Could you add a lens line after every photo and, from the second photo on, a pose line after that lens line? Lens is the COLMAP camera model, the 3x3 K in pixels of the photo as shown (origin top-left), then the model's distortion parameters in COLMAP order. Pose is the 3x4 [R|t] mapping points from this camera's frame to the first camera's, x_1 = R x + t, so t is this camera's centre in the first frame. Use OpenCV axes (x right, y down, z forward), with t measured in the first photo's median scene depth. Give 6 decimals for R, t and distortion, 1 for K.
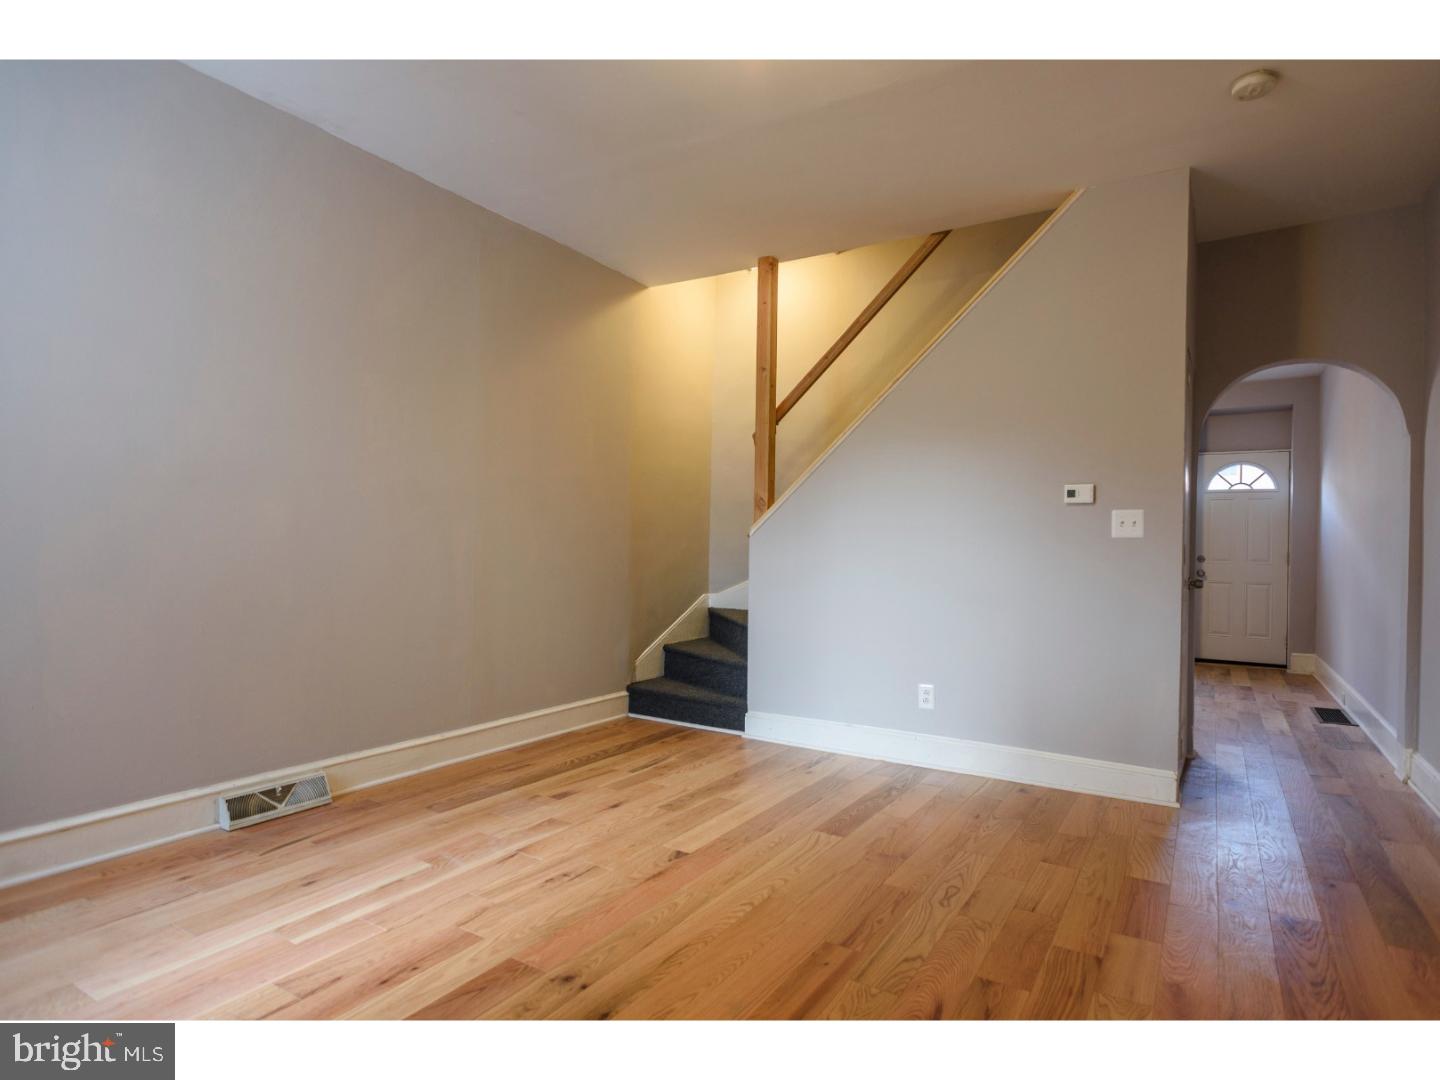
lens RADIAL K [[816.5, 0, 724.9], [0, 816.5, 534.1], [0, 0, 1]] dist [0.015212, -0.004839]
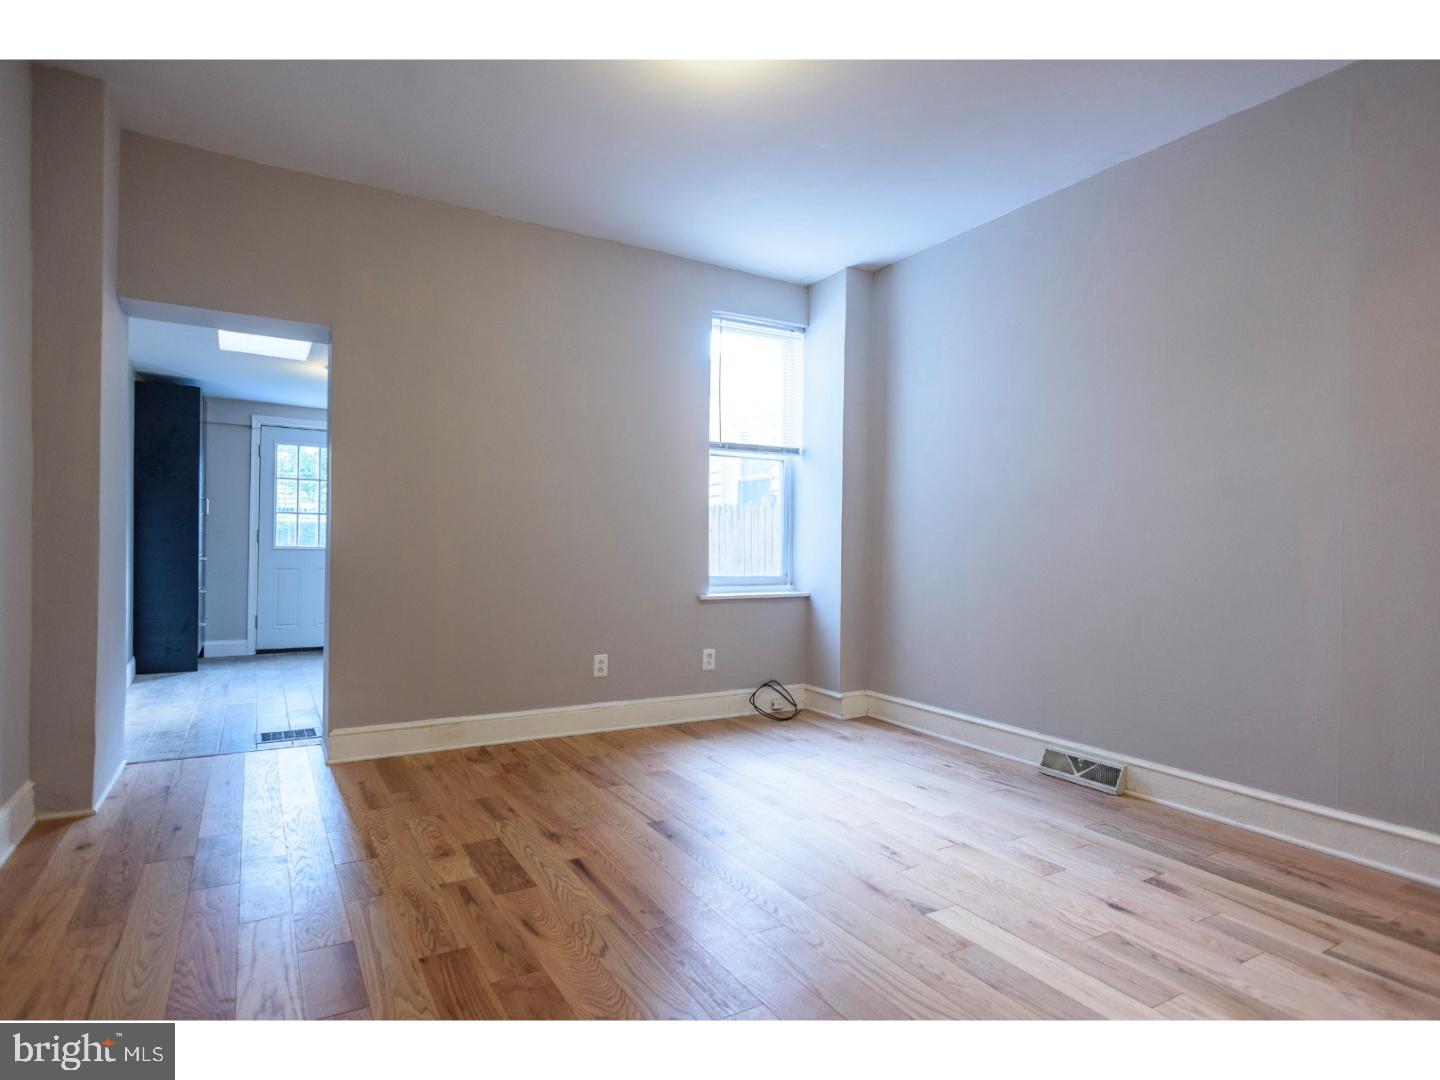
lens RADIAL K [[816.5, 0, 727.4], [0, 816.5, 542.4], [0, 0, 1]] dist [0.015212, -0.004839]
pose [[-0.493860, -0.024551, -0.869195, 0.702855], [-0.005953, 0.999673, -0.024855, 0.032274], [0.869521, -0.007100, -0.493845, 1.109090]]
